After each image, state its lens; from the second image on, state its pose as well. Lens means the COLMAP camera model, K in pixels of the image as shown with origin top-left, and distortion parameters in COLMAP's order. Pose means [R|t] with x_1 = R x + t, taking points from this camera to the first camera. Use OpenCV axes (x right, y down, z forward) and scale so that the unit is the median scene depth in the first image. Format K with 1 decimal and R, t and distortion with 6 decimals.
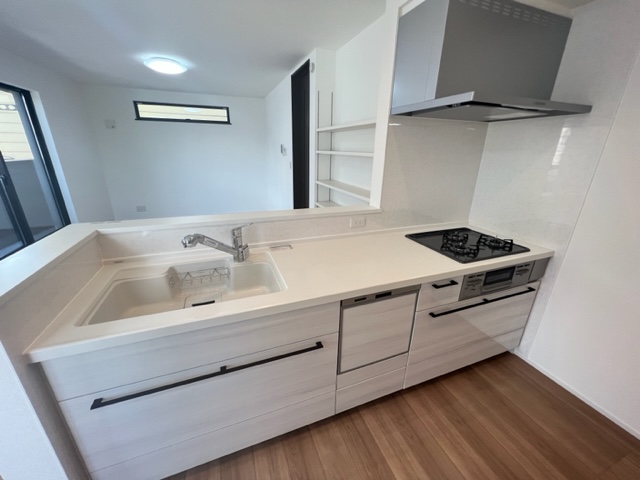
lens RADIAL K [[260.1, 0, 322.0], [0, 260.1, 242.0], [0, 0, 1]] dist [-0.002146, -0.000150]
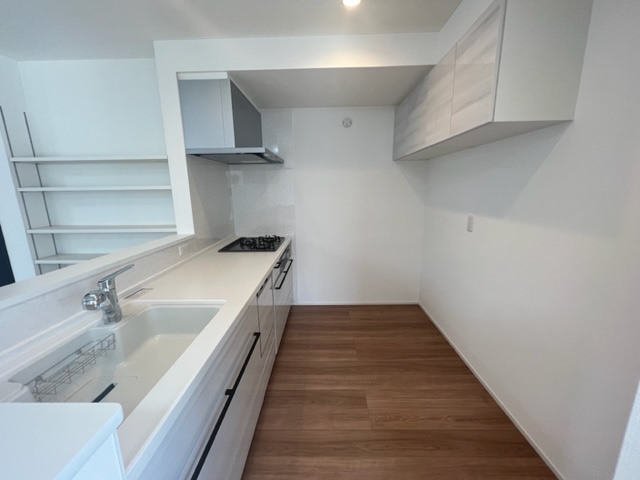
lens RADIAL K [[260.1, 0, 321.1], [0, 260.1, 242.4], [0, 0, 1]] dist [-0.002146, -0.000150]
pose [[0.371816, -0.211390, 0.903918, -0.599706], [0.332157, 0.939557, 0.083096, -0.006402], [-0.866848, 0.269346, 0.419557, 0.076048]]
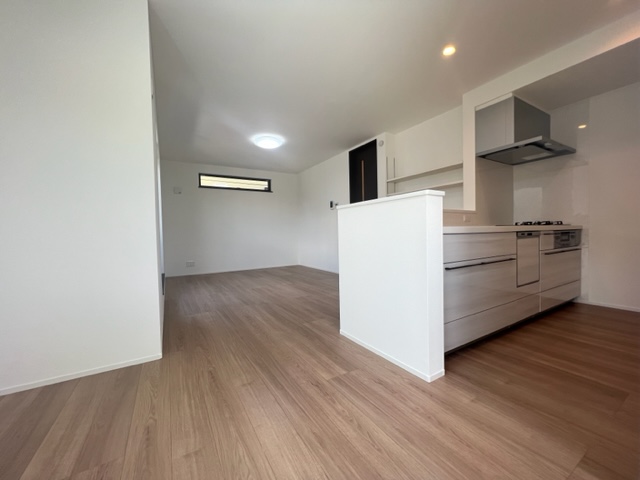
lens RADIAL K [[260.1, 0, 318.7], [0, 260.1, 241.2], [0, 0, 1]] dist [-0.002146, -0.000150]
pose [[0.985018, -0.043572, 0.166858, -1.007409], [0.093183, 0.948625, -0.302371, 0.445672], [-0.145110, 0.313389, 0.938472, -0.292643]]
